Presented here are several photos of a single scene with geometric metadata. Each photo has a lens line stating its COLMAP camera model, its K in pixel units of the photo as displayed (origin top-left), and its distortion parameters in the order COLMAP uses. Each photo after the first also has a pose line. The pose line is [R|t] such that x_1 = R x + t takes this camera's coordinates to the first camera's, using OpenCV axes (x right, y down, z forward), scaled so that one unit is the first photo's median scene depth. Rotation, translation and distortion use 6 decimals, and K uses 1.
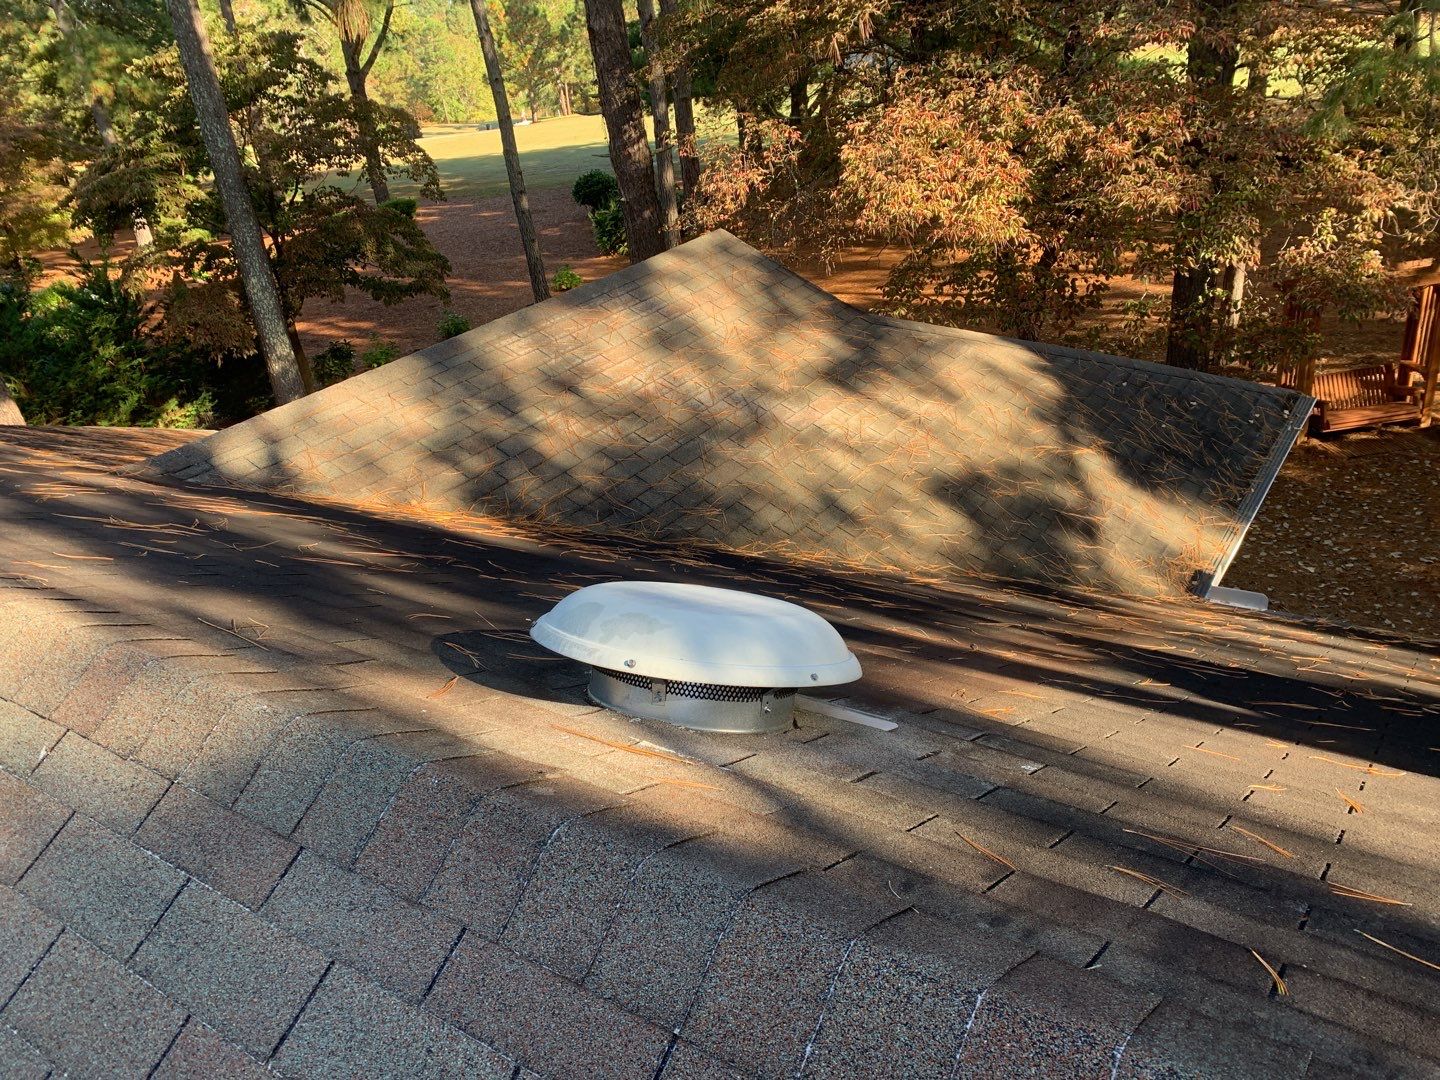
lens RADIAL K [[987.9, 0, 785.0], [0, 987.9, 601.2], [0, 0, 1]] dist [0.005698, -0.004831]
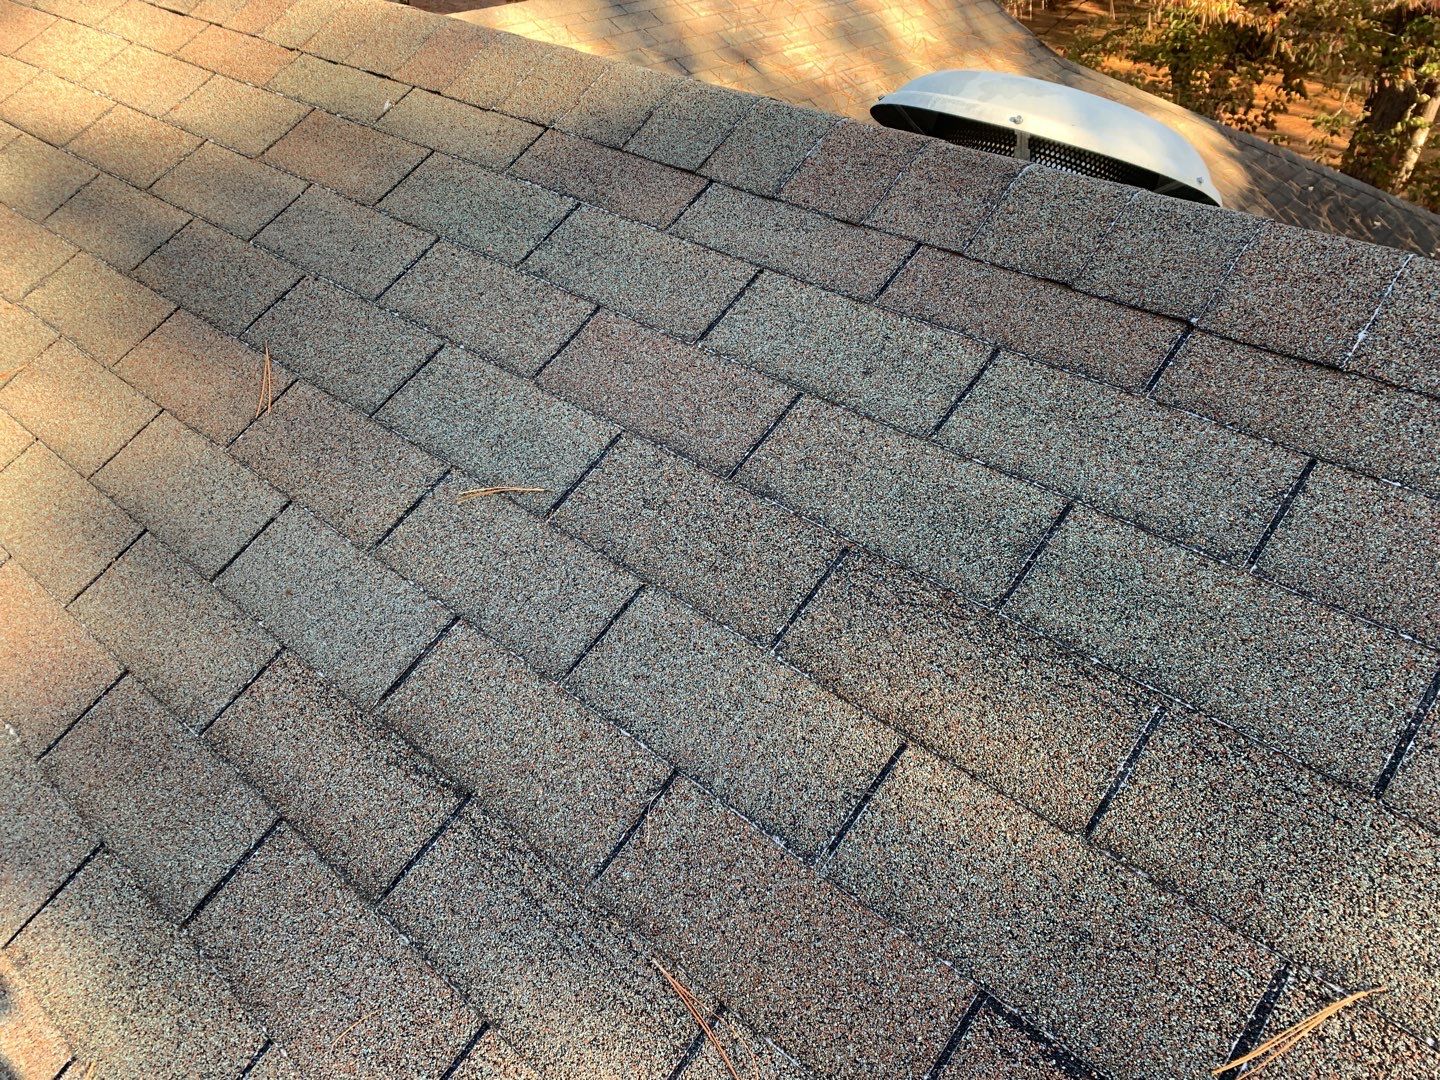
lens RADIAL K [[964.5, 0, 770.7], [0, 964.5, 597.6], [0, 0, 1]] dist [0.067738, -0.112326]
pose [[0.979643, 0.200524, -0.009515, -0.333221], [-0.196059, 0.965865, 0.169308, 0.456166], [0.043140, -0.163996, 0.985517, 0.005617]]
